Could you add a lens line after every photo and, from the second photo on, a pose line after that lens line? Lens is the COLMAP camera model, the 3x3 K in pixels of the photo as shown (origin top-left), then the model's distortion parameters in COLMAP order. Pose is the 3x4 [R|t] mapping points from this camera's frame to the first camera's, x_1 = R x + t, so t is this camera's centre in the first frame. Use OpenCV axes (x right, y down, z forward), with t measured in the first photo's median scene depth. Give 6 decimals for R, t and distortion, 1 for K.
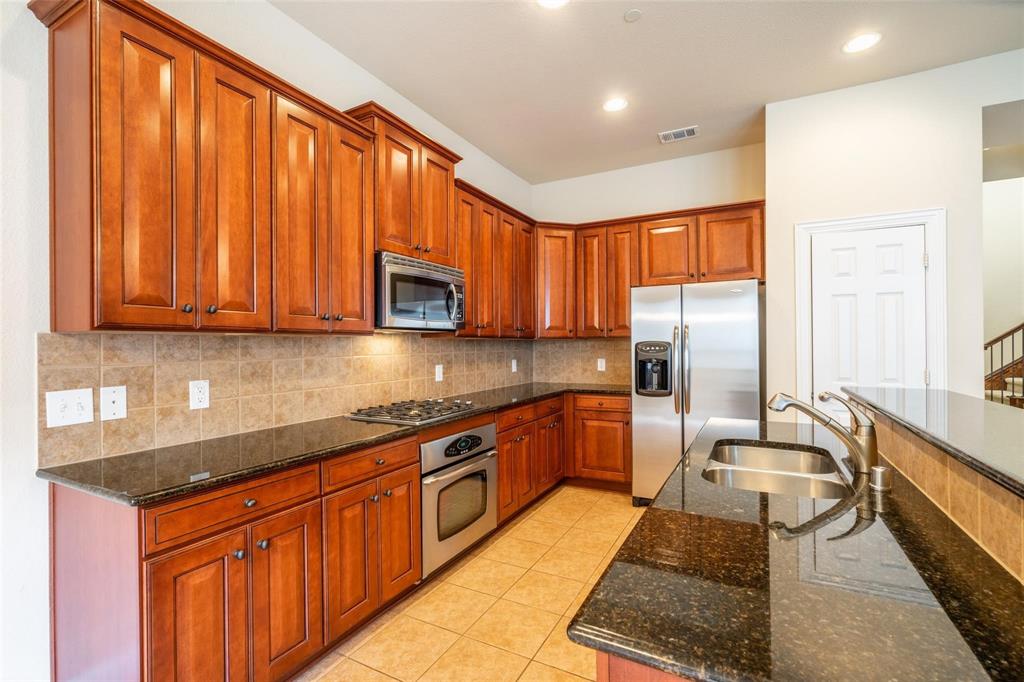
lens RADIAL K [[462.4, 0, 513.6], [0, 462.4, 342.3], [0, 0, 1]] dist [-0.001136, 0.000102]
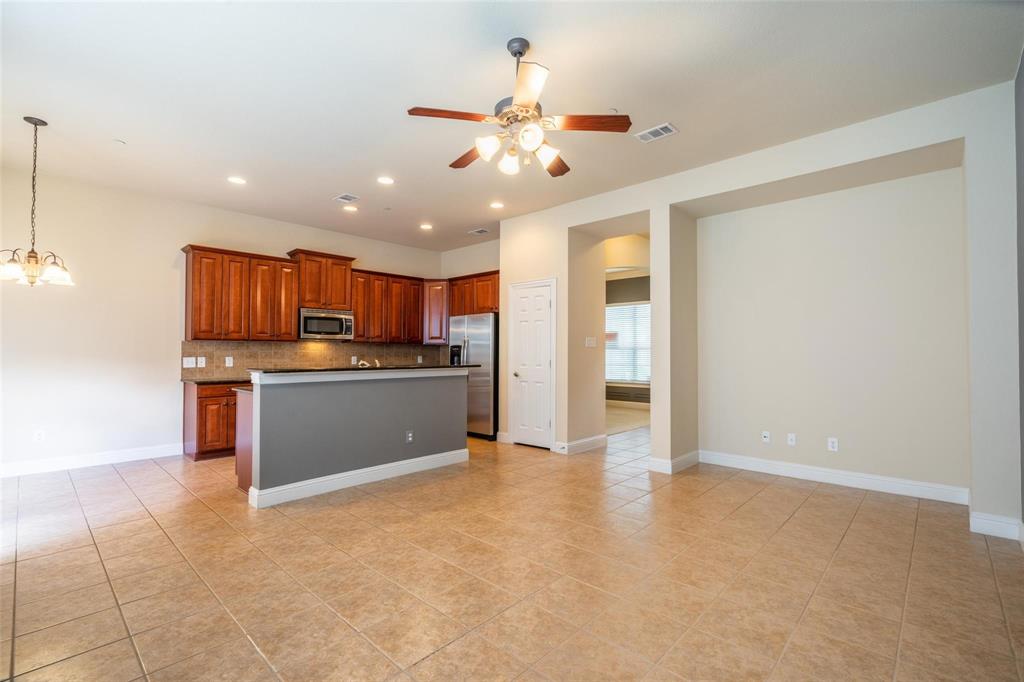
lens RADIAL K [[462.4, 0, 510.9], [0, 462.4, 345.5], [0, 0, 1]] dist [-0.001136, 0.000102]
pose [[0.963096, 0.006017, -0.269091, 1.192974], [-0.007588, 0.999960, -0.004798, 0.006701], [0.269051, 0.006663, 0.963103, -0.877816]]
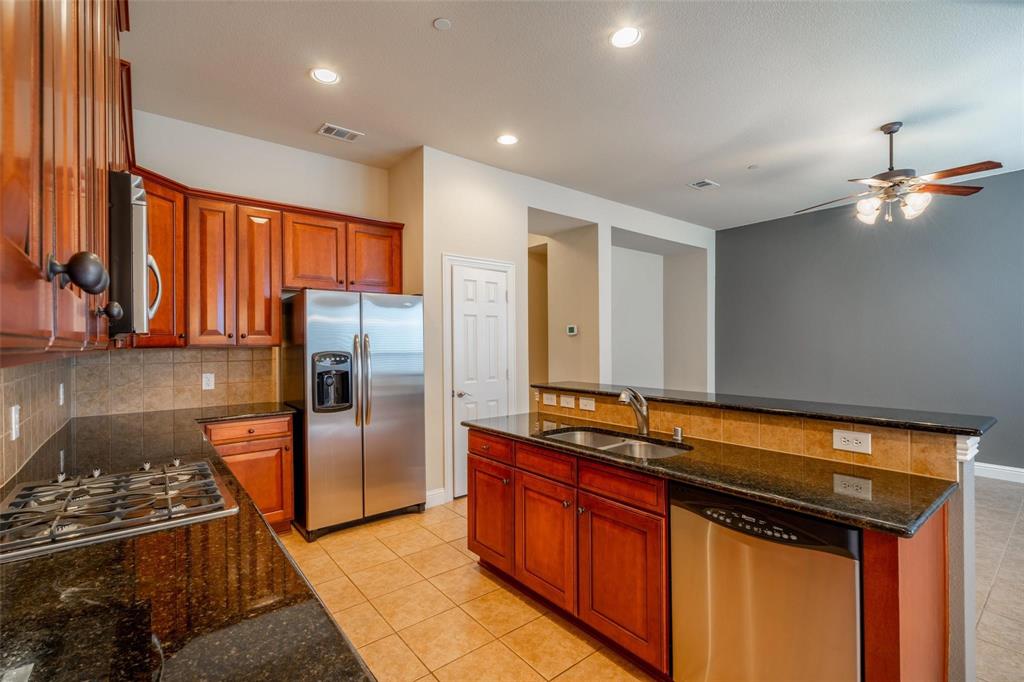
lens RADIAL K [[462.4, 0, 515.9], [0, 462.4, 344.1], [0, 0, 1]] dist [-0.001136, 0.000102]
pose [[0.393927, 0.003509, 0.919135, -0.454362], [-0.002884, 0.999993, -0.002582, -0.017880], [-0.919137, -0.001633, 0.393934, 0.358509]]
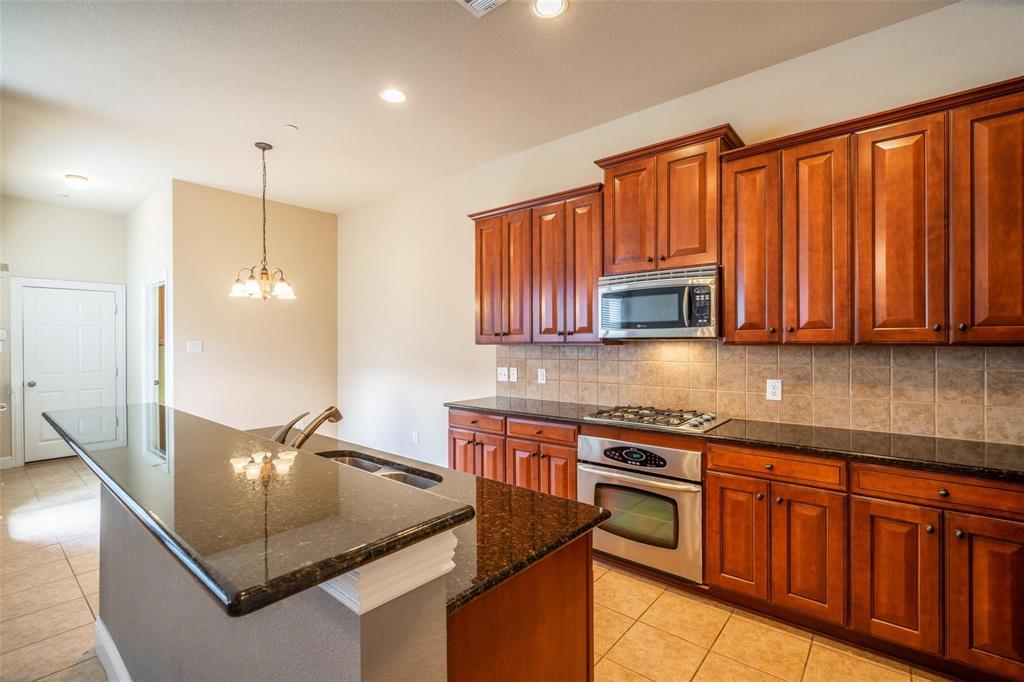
lens RADIAL K [[462.4, 0, 503.0], [0, 462.4, 340.4], [0, 0, 1]] dist [-0.001136, 0.000102]
pose [[-0.226590, 0.001896, -0.973988, 0.797139], [0.009628, 0.999954, -0.000293, -0.023740], [0.973943, -0.009444, -0.226598, 0.831840]]
